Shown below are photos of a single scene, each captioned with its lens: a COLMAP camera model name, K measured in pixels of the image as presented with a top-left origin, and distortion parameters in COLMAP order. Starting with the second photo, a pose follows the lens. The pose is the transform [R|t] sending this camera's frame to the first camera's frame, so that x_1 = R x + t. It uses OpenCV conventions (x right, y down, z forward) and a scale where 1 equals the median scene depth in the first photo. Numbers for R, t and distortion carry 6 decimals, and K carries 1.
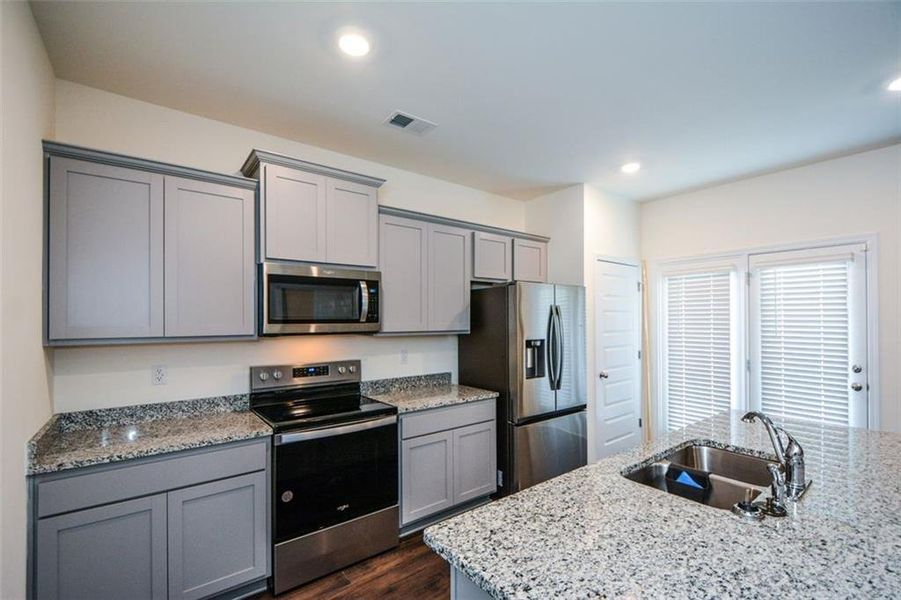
lens RADIAL K [[397.7, 0, 488.7], [0, 397.7, 317.7], [0, 0, 1]] dist [-0.000206, -0.000230]
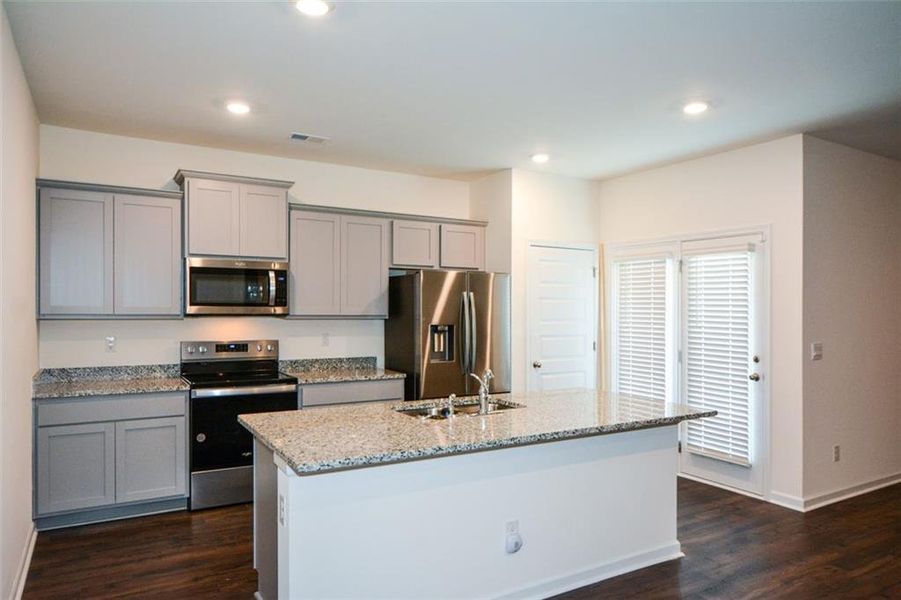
lens RADIAL K [[577.7, 0, 501.2], [0, 577.7, 315.8], [0, 0, 1]] dist [-0.003723, 0.005690]
pose [[0.994419, 0.014376, -0.104523, 0.515334], [-0.012472, 0.999744, 0.018854, -0.000028], [0.104768, -0.017446, 0.994344, -0.600059]]
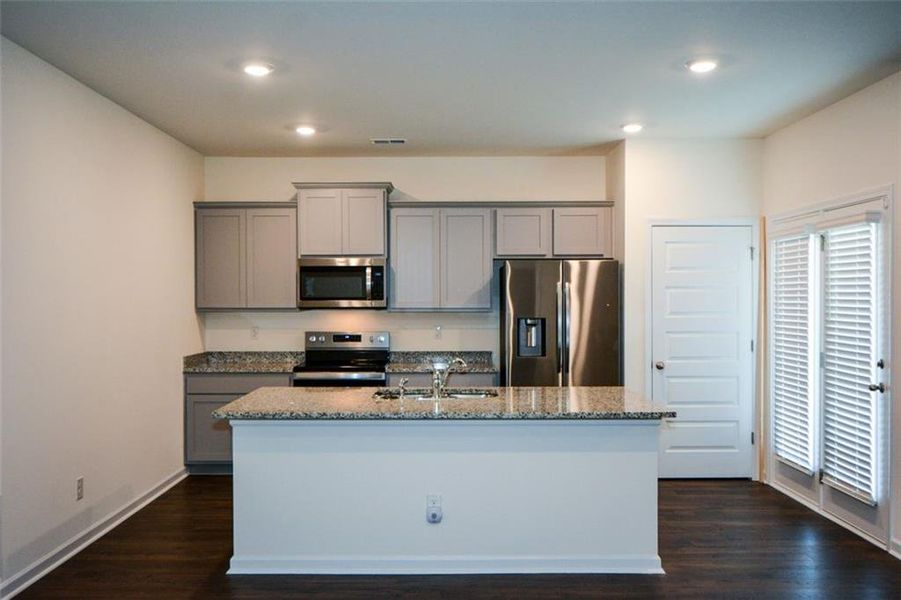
lens RADIAL K [[755.3, 0, 497.6], [0, 755.3, 311.9], [0, 0, 1]] dist [0.001483, 0.011638]
pose [[0.816000, 0.012678, -0.577912, 1.356340], [0.000422, 0.999746, 0.022528, -0.003229], [0.578051, -0.018627, 0.815788, -0.699920]]
